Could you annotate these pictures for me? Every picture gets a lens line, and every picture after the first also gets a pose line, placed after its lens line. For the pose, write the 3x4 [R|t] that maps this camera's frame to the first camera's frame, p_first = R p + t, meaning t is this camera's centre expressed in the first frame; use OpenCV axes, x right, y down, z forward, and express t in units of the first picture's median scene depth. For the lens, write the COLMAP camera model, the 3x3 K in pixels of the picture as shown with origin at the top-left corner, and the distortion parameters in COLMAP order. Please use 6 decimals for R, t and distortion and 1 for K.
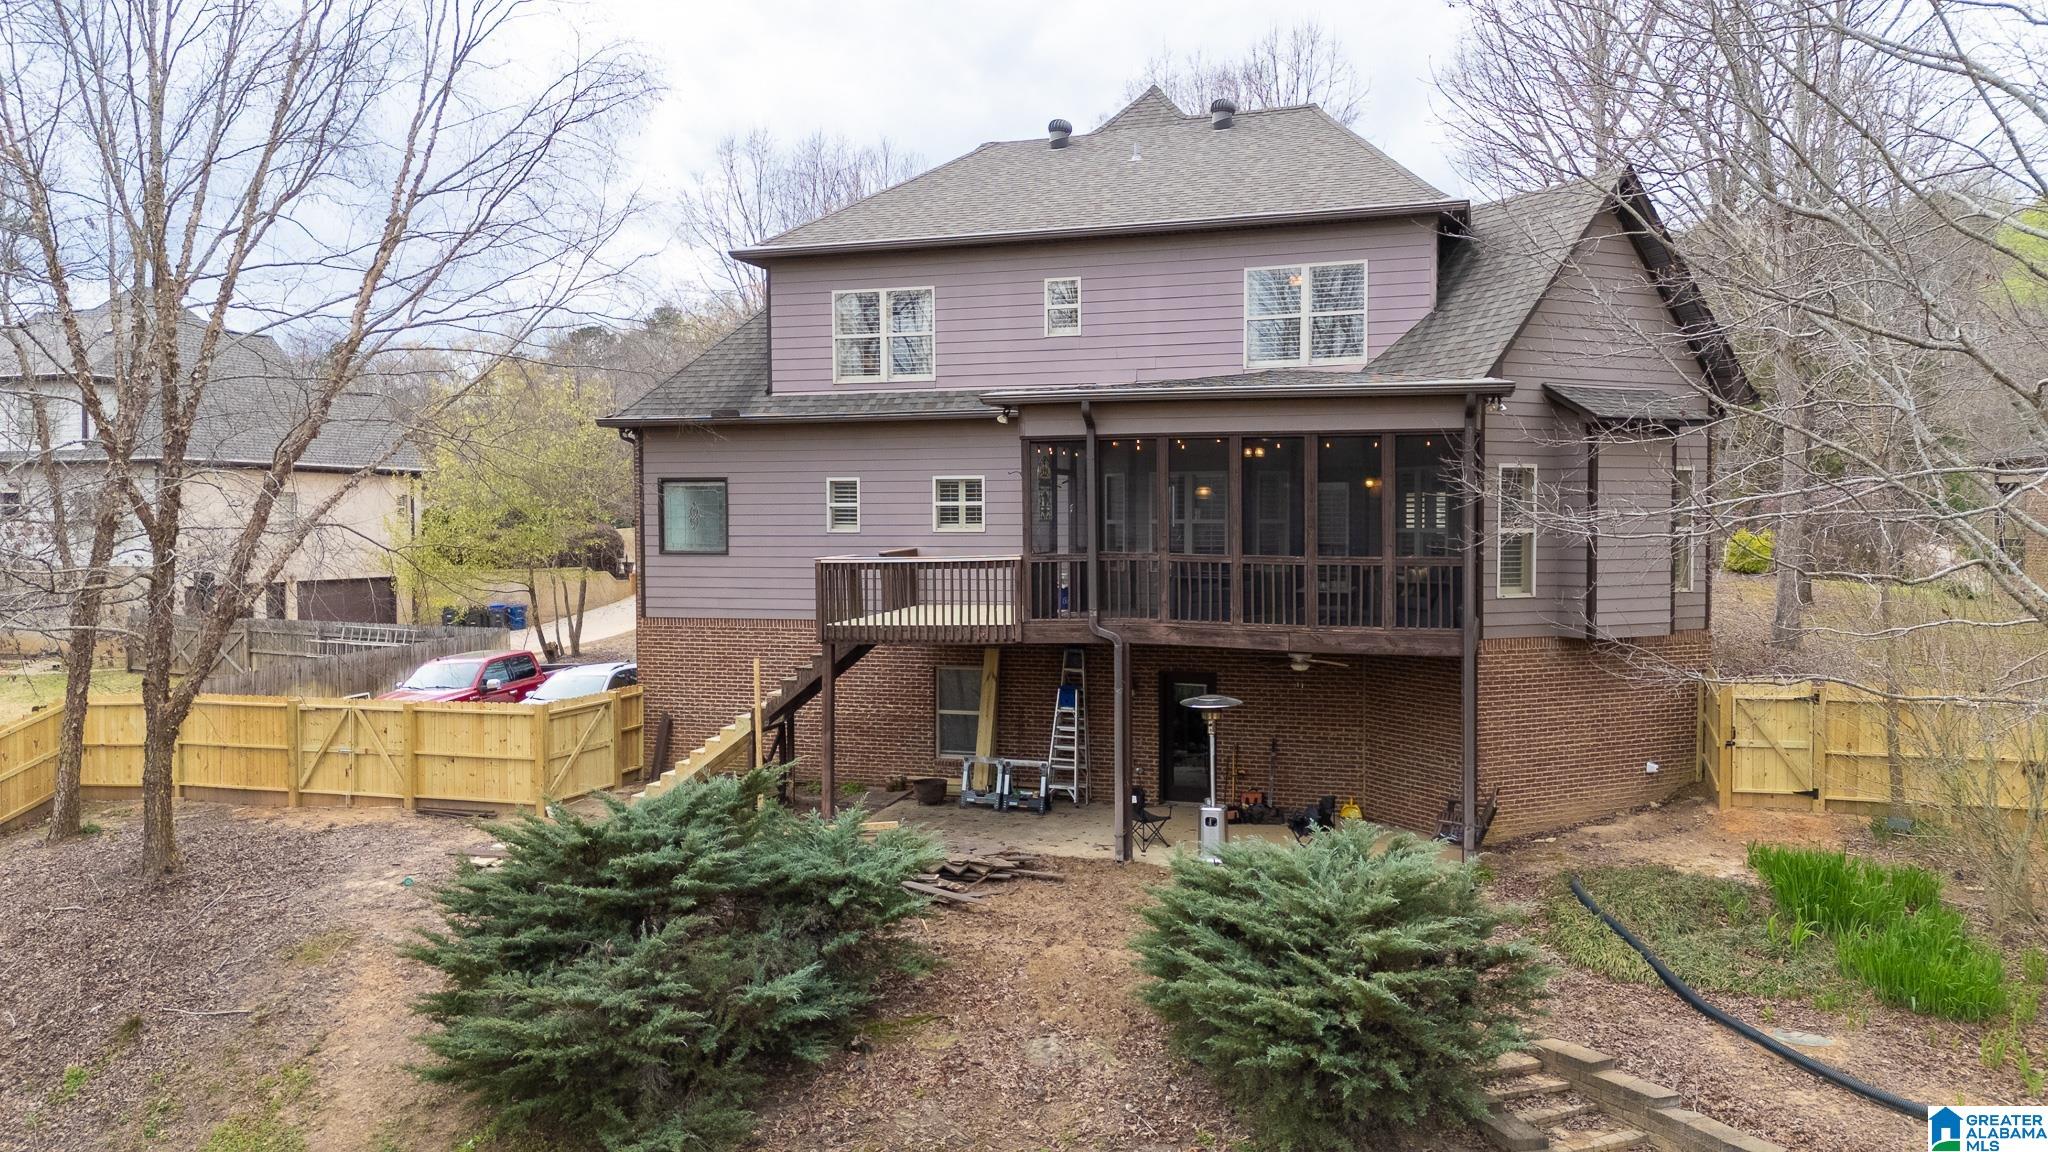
lens RADIAL K [[1500.4, 0, 1024.0], [0, 1500.4, 576.0], [0, 0, 1]] dist [0.088749, -0.102072]
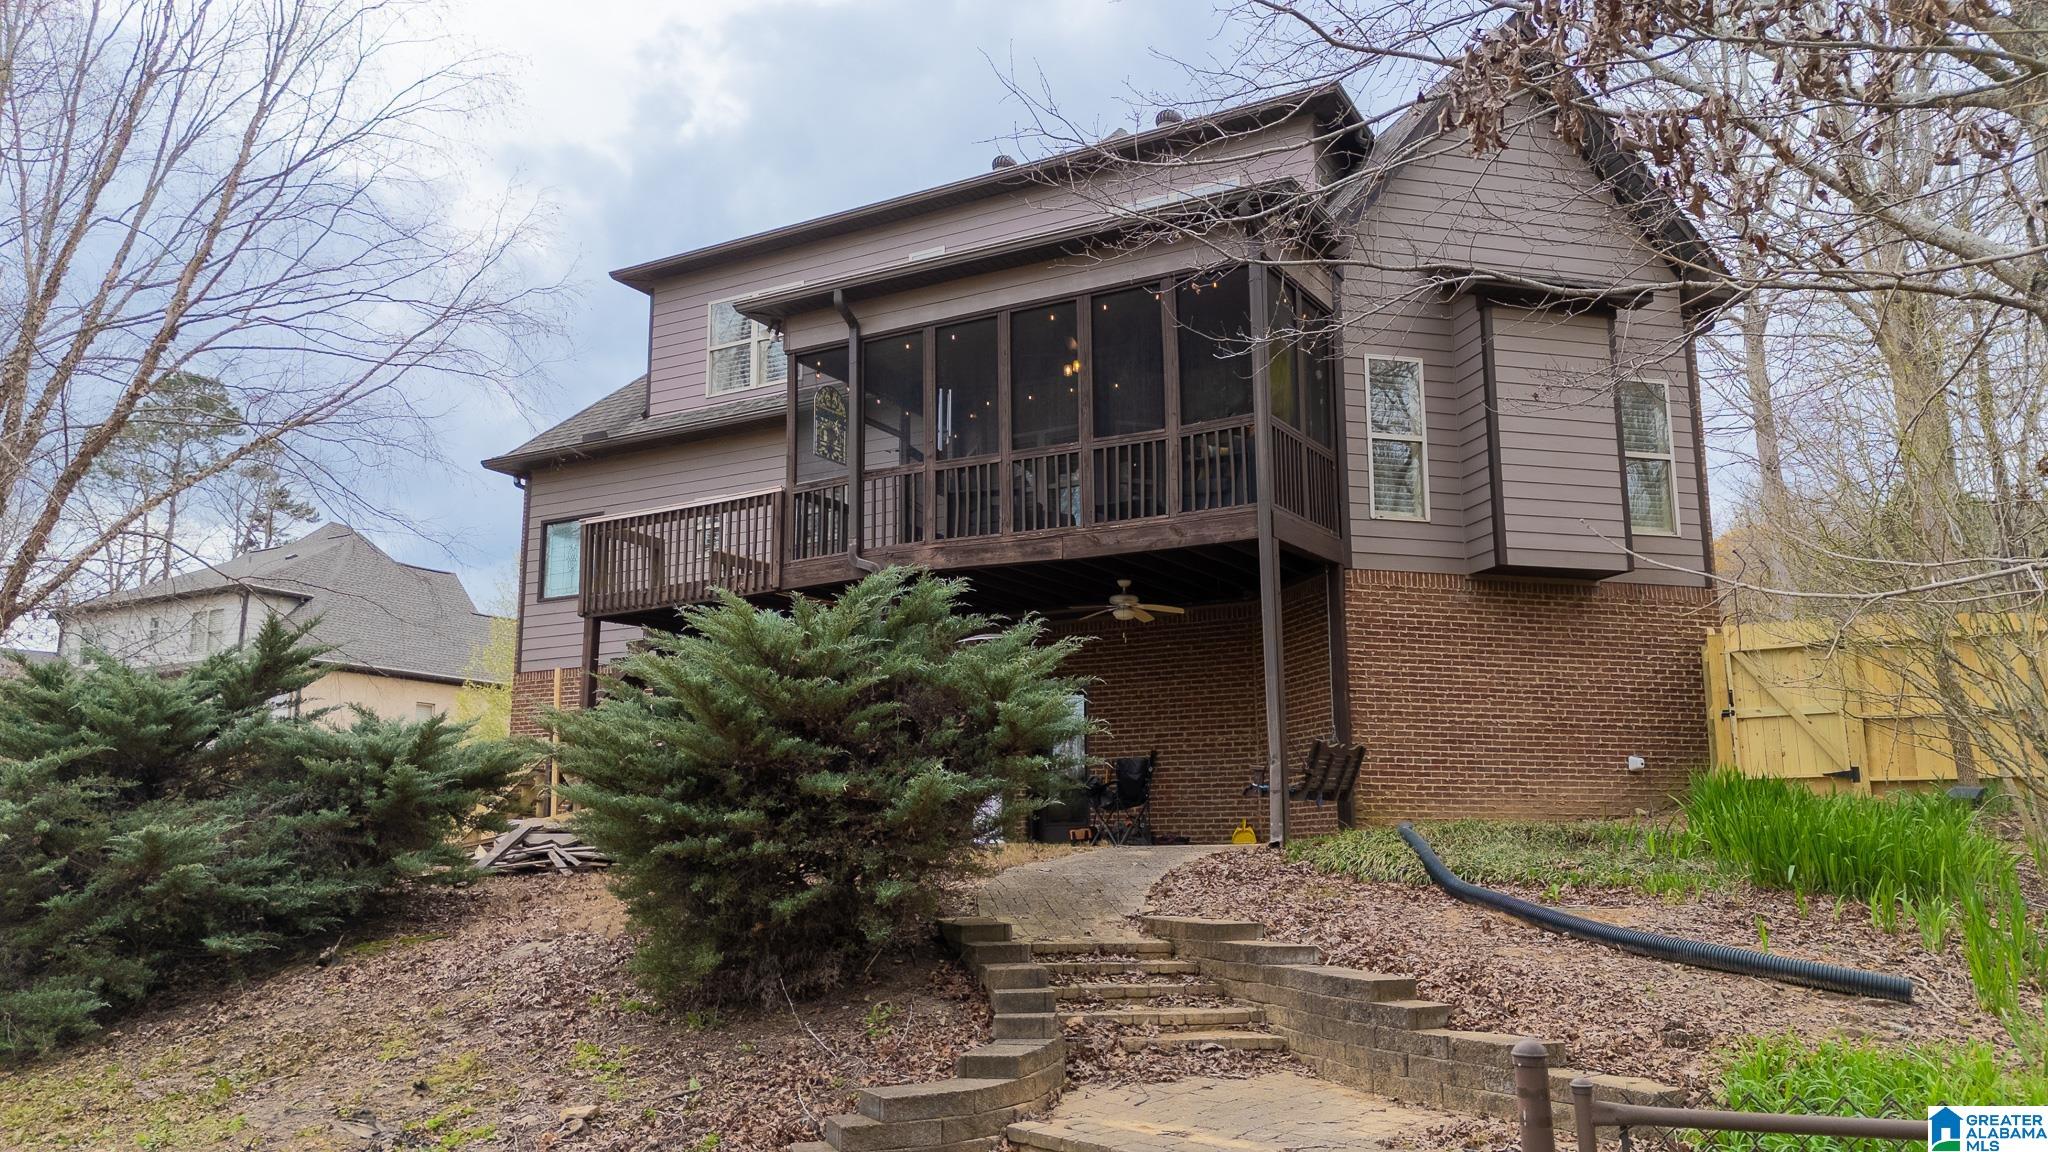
lens RADIAL K [[1500.4, 0, 1024.0], [0, 1500.4, 576.0], [0, 0, 1]] dist [0.088749, -0.102072]
pose [[0.979090, -0.038444, -0.199764, 0.281294], [-0.007066, 0.974961, -0.222264, 0.209974], [0.203307, 0.219028, 0.954302, 0.219928]]
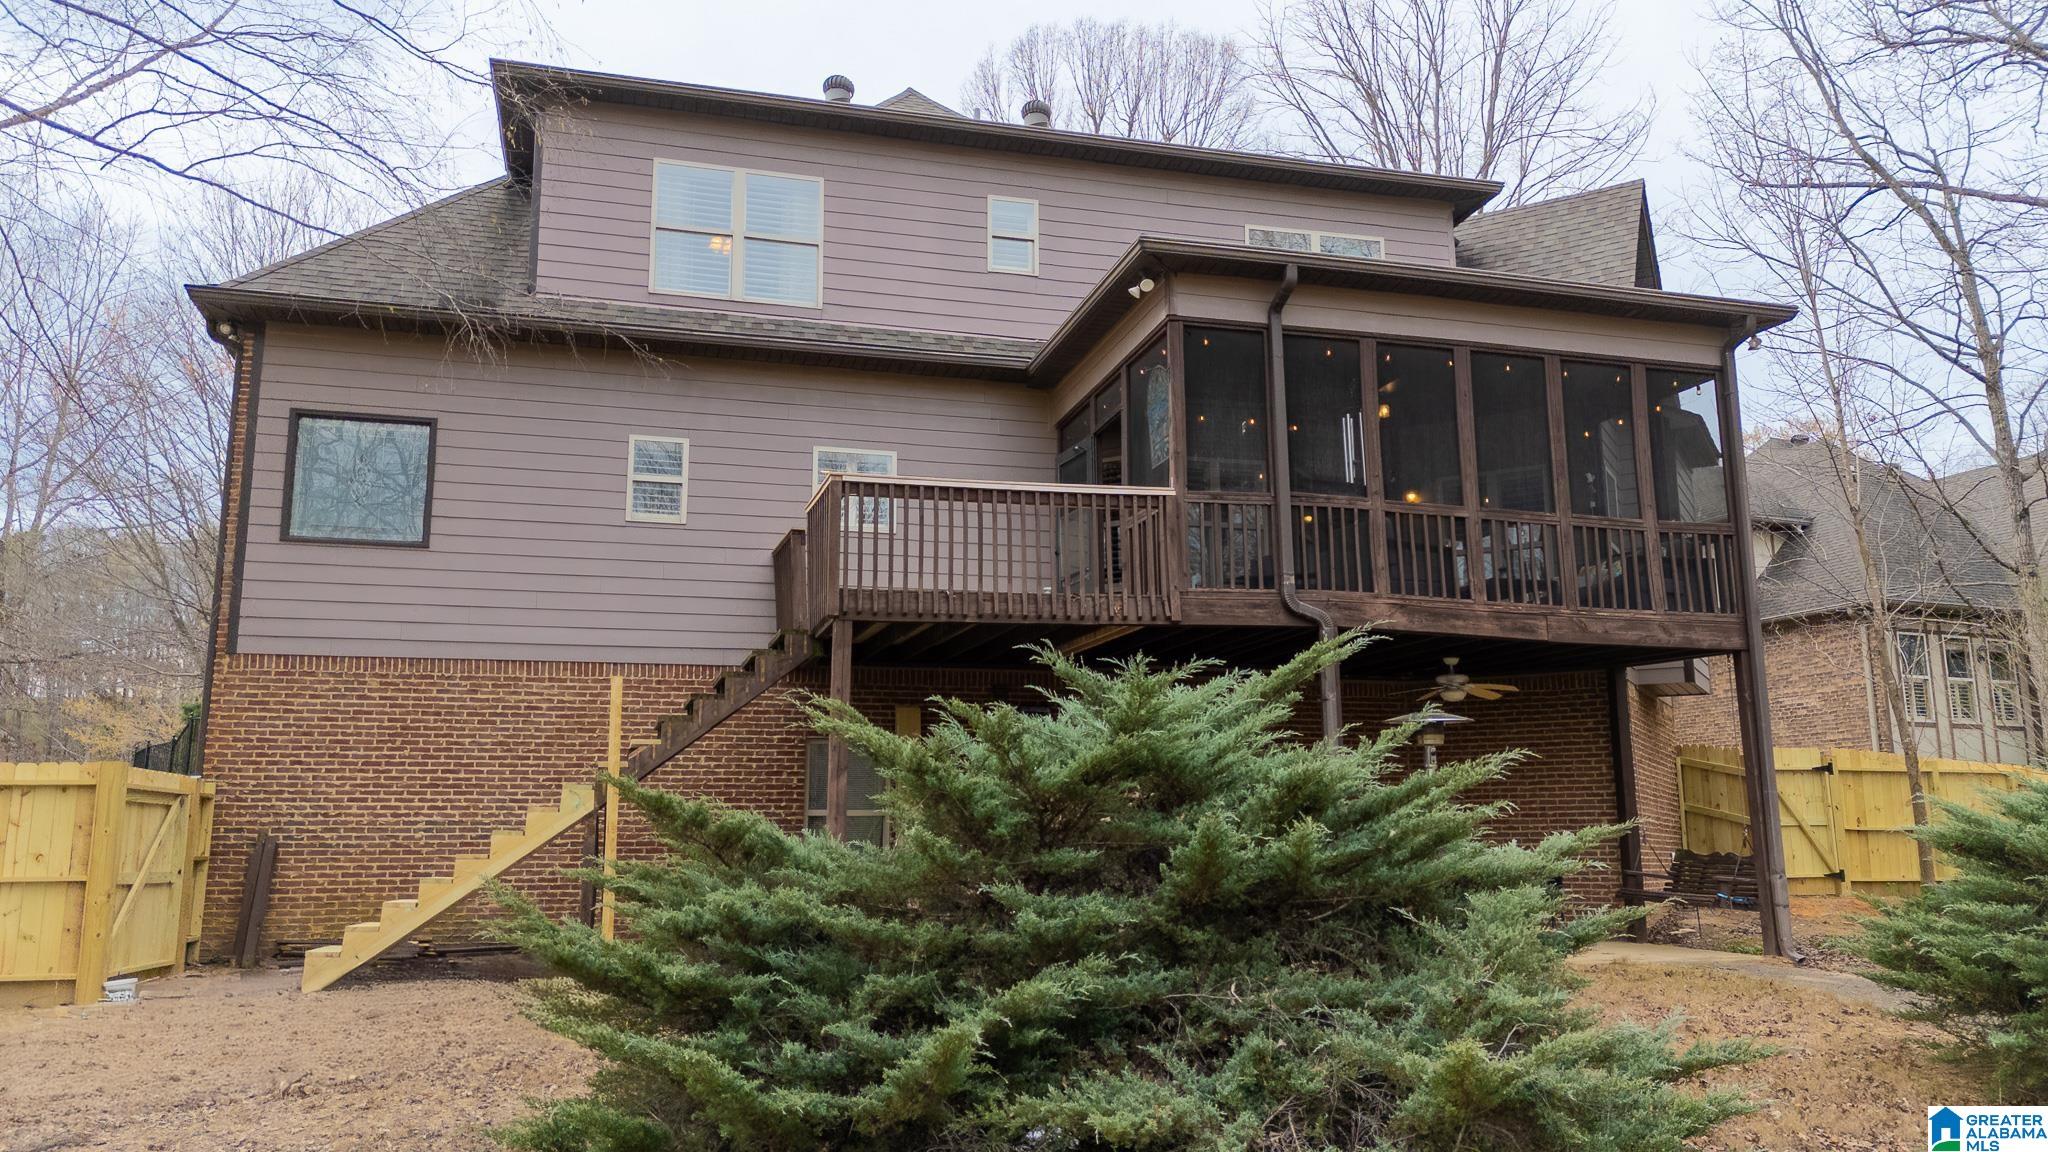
lens RADIAL K [[1514.9, 0, 1024.2], [0, 1514.9, 573.0], [0, 0, 1]] dist [0.083360, -0.093733]
pose [[0.837642, 0.102008, 0.536610, -0.382948], [0.021703, 0.975415, -0.219302, 0.154886], [-0.545788, 0.195343, 0.814835, 0.481573]]
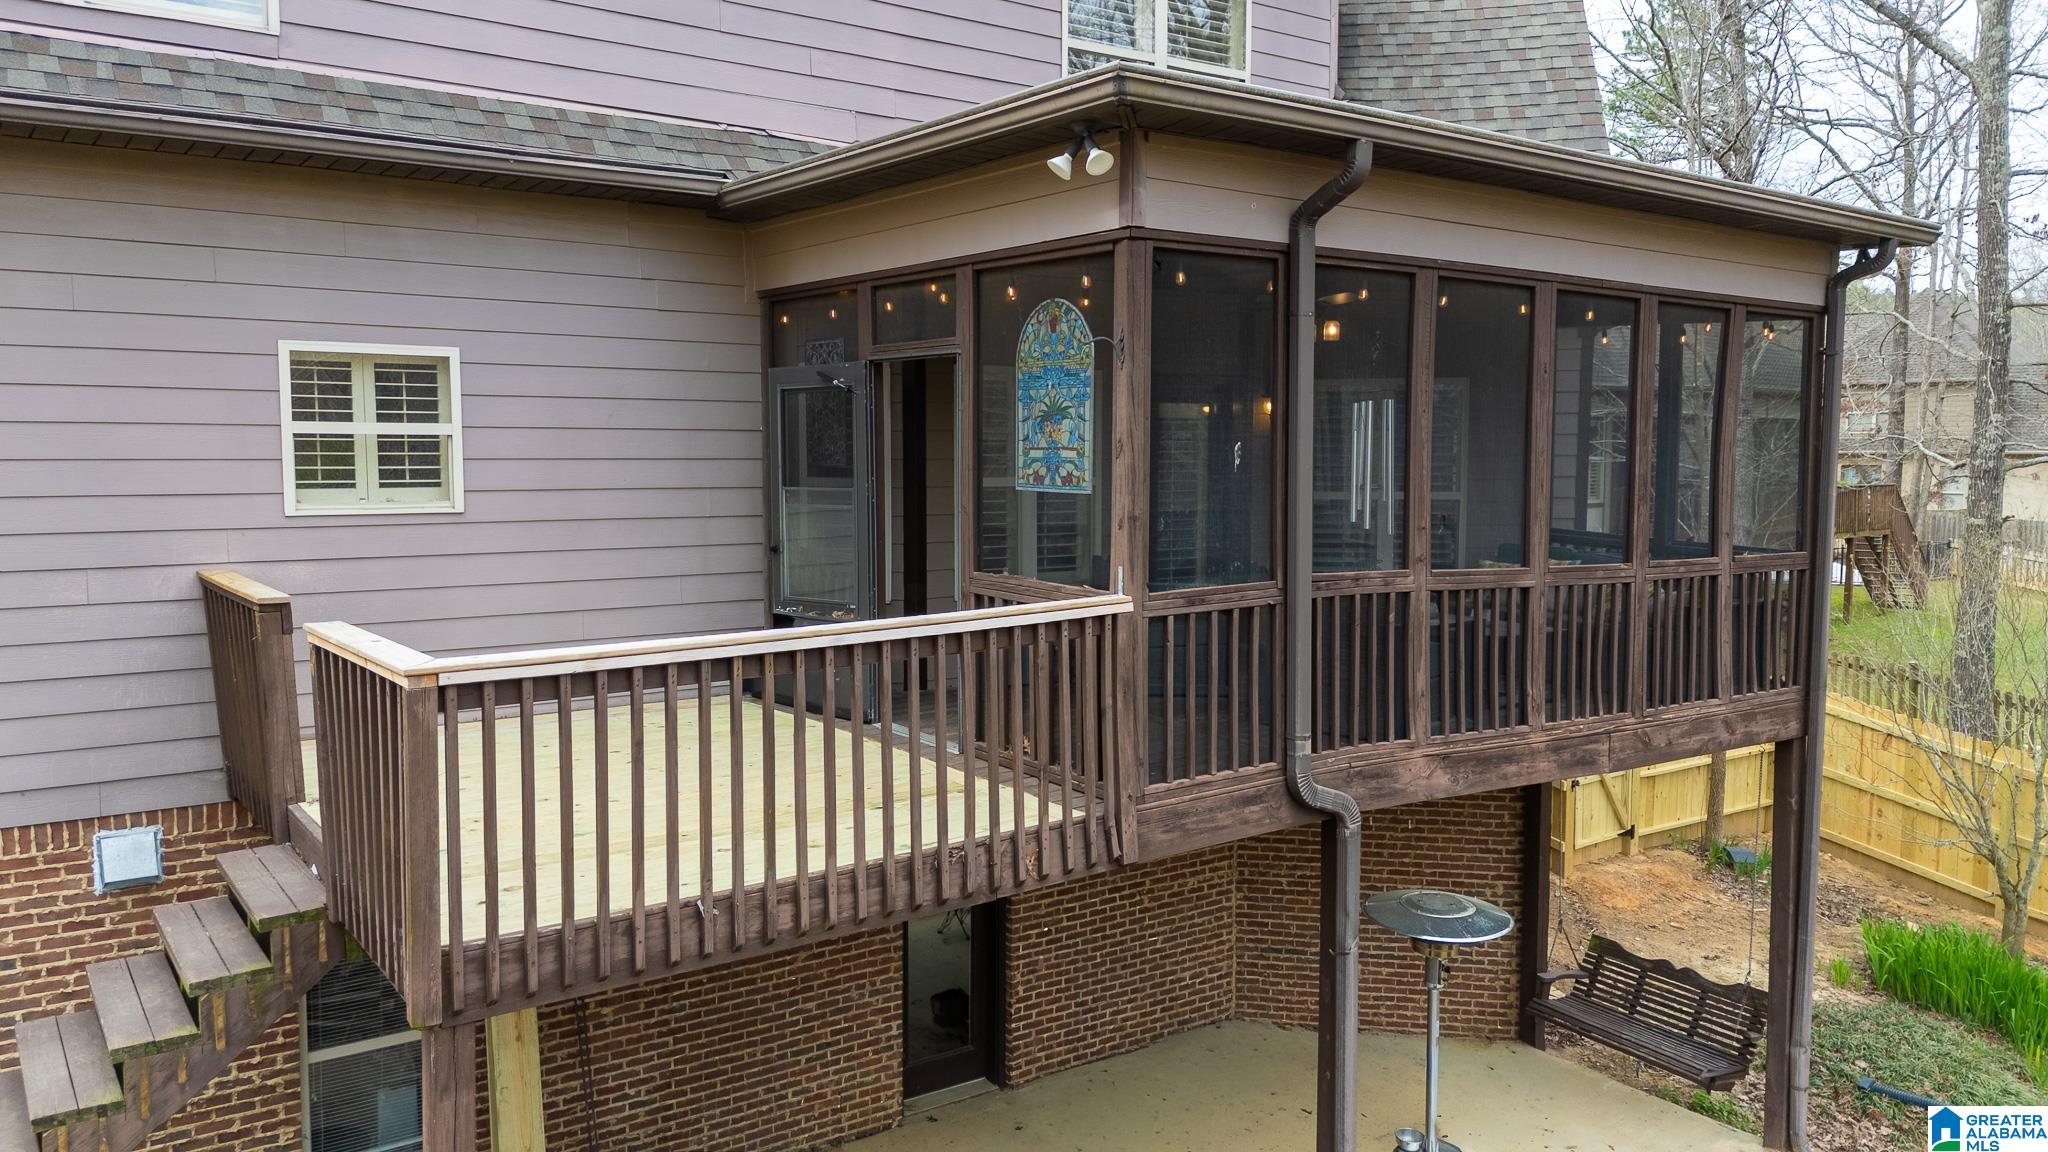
lens RADIAL K [[1500.4, 0, 1024.0], [0, 1500.4, 576.0], [0, 0, 1]] dist [0.088749, -0.102072]
pose [[0.593420, -0.060333, 0.802629, -0.262265], [0.025337, 0.998093, 0.056294, -0.035532], [-0.804494, -0.013069, 0.593816, 0.781251]]
